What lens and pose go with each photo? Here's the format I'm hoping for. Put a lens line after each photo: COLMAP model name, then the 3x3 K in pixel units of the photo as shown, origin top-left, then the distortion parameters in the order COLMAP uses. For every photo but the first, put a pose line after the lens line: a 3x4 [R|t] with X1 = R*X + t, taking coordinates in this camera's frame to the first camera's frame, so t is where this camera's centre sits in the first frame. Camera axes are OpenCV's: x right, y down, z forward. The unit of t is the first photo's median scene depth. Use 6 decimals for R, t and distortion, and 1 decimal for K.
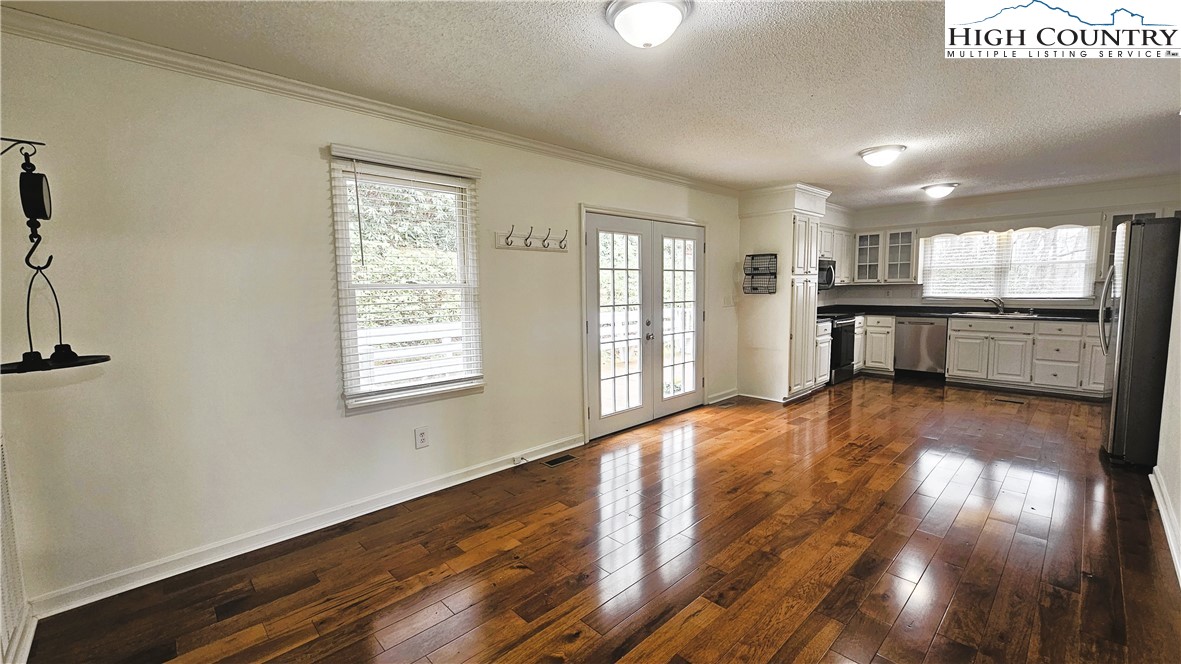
lens RADIAL K [[482.0, 0, 585.6], [0, 482.0, 330.8], [0, 0, 1]] dist [-0.002097, -0.000476]
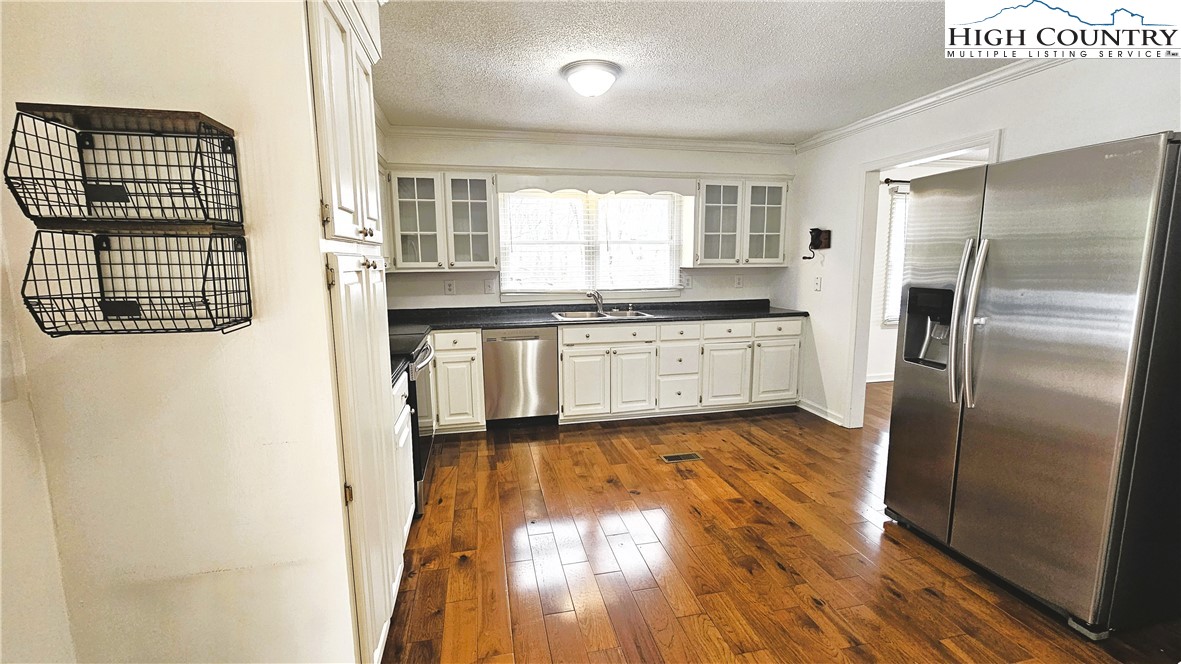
lens RADIAL K [[482.0, 0, 585.6], [0, 482.0, 330.8], [0, 0, 1]] dist [-0.002097, -0.000476]
pose [[0.513014, -0.109968, 0.851307, 0.268052], [0.081465, 0.993521, 0.079246, -0.073238], [-0.854506, 0.028698, 0.518648, 0.709376]]
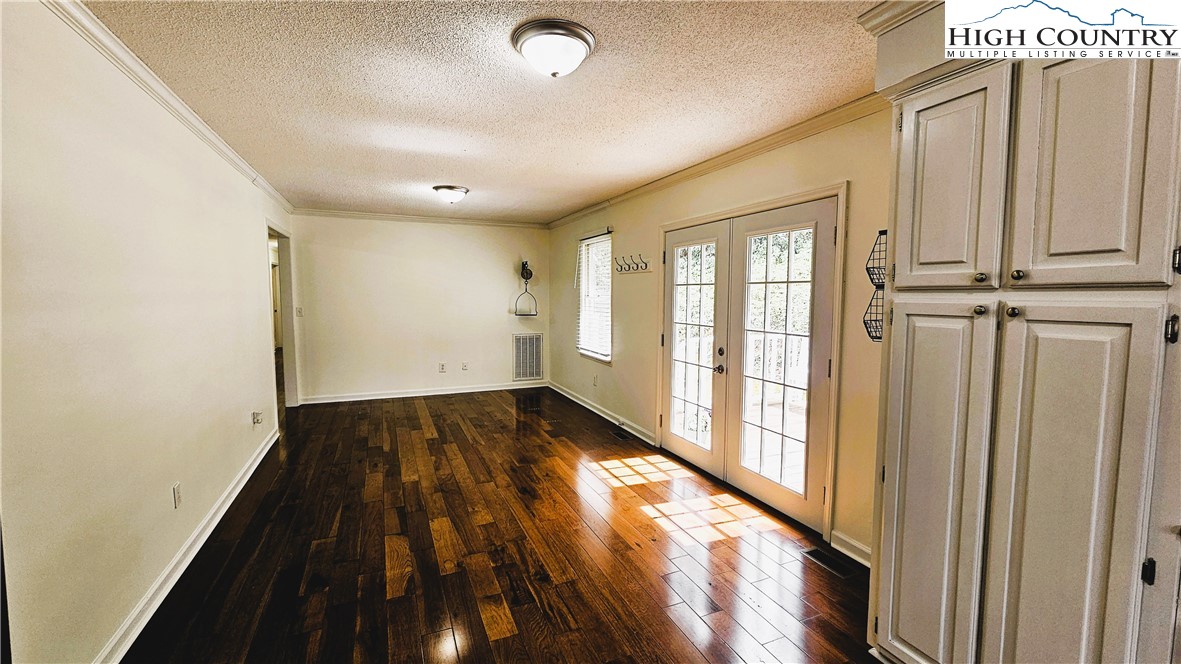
lens RADIAL K [[454.2, 0, 550.4], [0, 454.2, 320.0], [0, 0, 1]] dist [-0.000863, -0.000121]
pose [[-0.378624, 0.070720, -0.922845, 0.739271], [-0.091739, 0.989299, 0.113451, -0.101126], [0.920993, 0.127616, -0.368085, 0.831989]]
